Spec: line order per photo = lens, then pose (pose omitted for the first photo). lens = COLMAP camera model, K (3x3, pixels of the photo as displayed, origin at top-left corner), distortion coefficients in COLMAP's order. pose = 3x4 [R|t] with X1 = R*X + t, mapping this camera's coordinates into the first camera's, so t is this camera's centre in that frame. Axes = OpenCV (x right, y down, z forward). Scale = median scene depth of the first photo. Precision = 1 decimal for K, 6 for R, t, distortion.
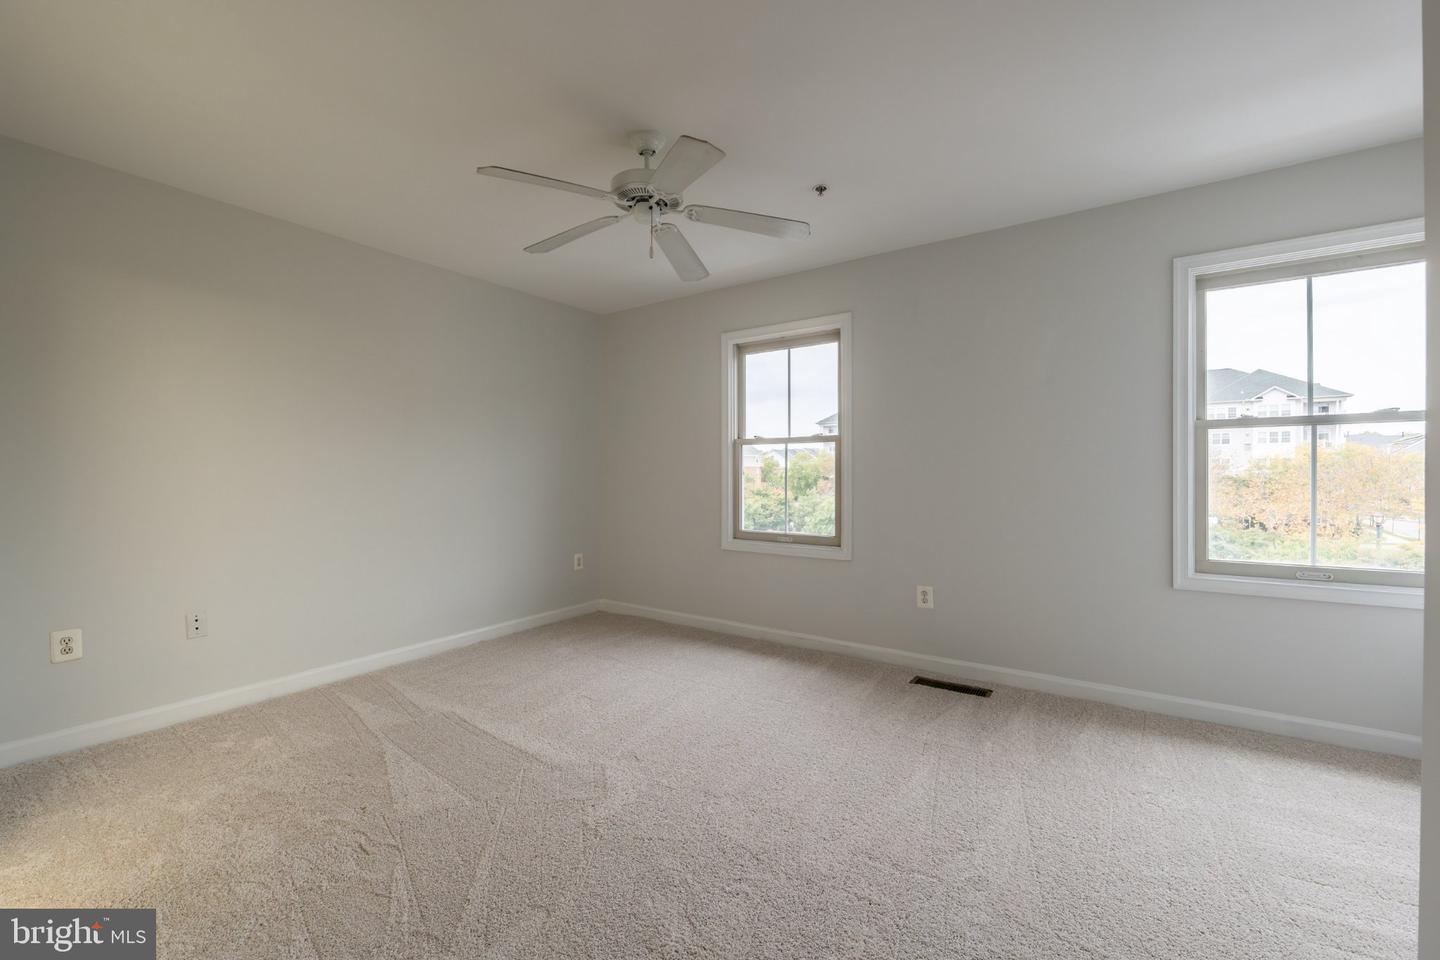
lens RADIAL K [[587.5, 0, 687.2], [0, 587.5, 484.0], [0, 0, 1]] dist [-0.013603, 0.000763]
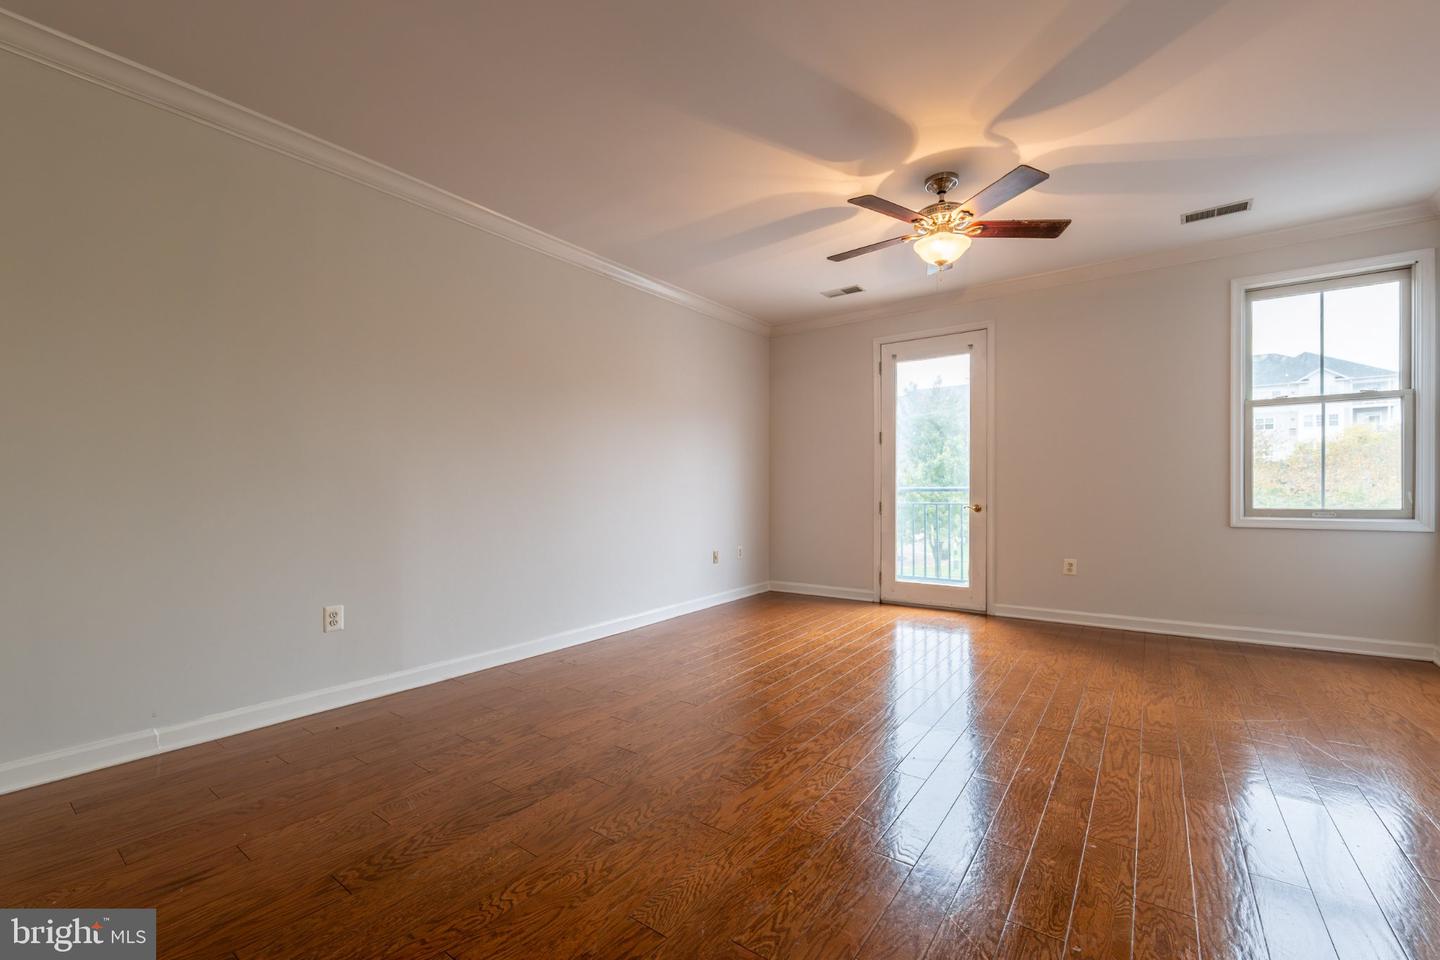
lens RADIAL K [[587.5, 0, 684.4], [0, 587.5, 498.3], [0, 0, 1]] dist [-0.013603, 0.000763]
pose [[0.998813, -0.006170, -0.048310, -0.316866], [0.006694, 0.999920, 0.010695, 0.087286], [0.048240, -0.011006, 0.998775, -0.363195]]
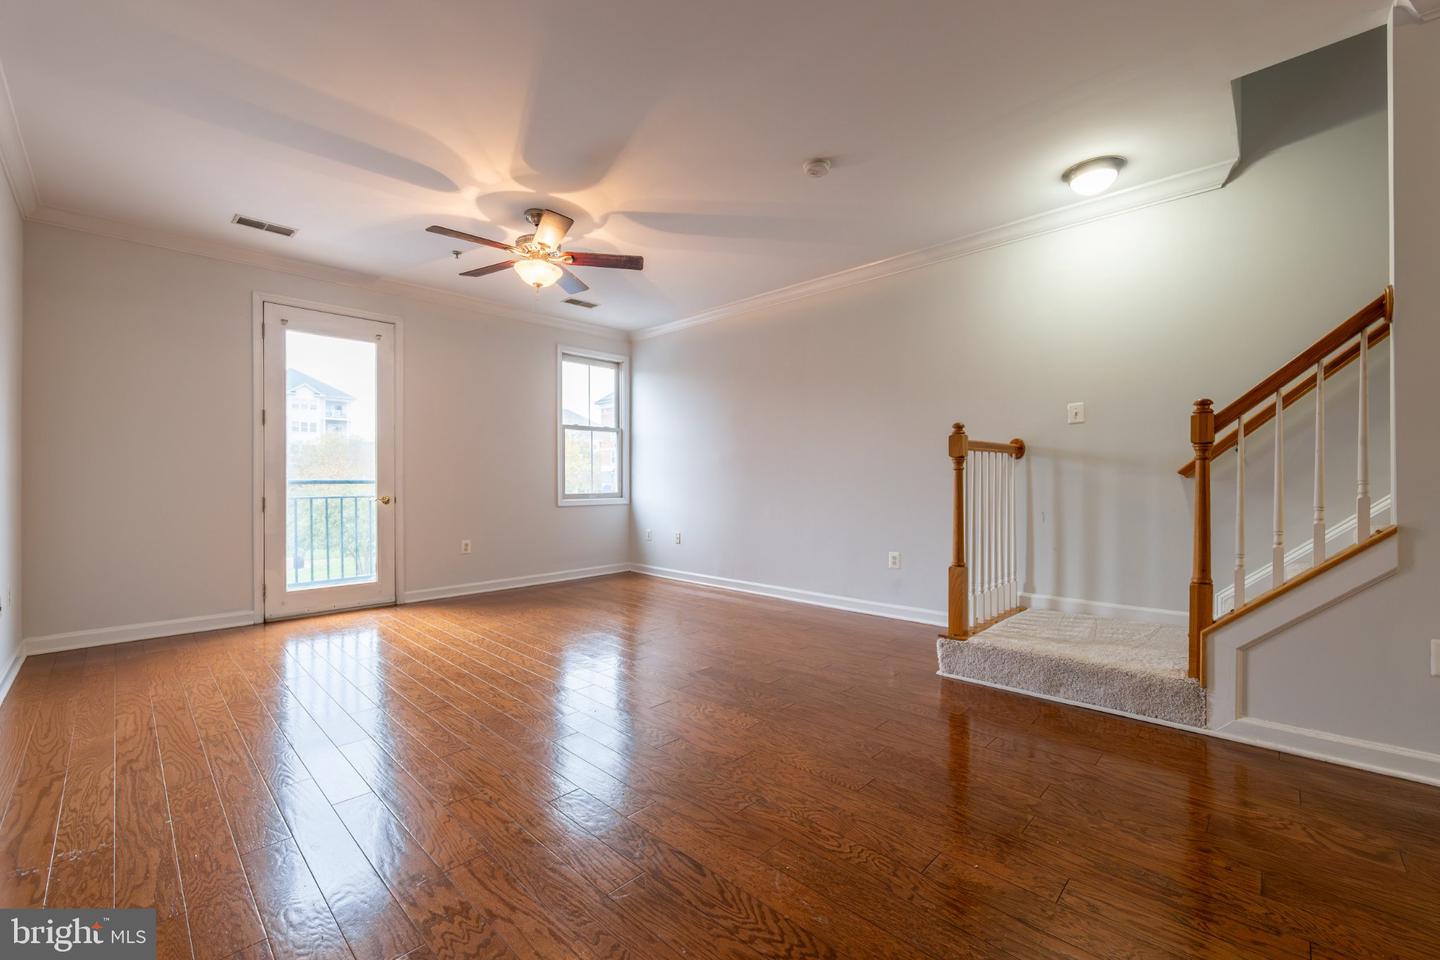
lens RADIAL K [[587.5, 0, 710.4], [0, 587.5, 481.7], [0, 0, 1]] dist [-0.013603, 0.000763]
pose [[0.169463, -0.003958, 0.985529, -1.029518], [0.005417, 0.999981, 0.003085, 0.086284], [-0.985522, 0.004815, 0.169481, 0.137869]]
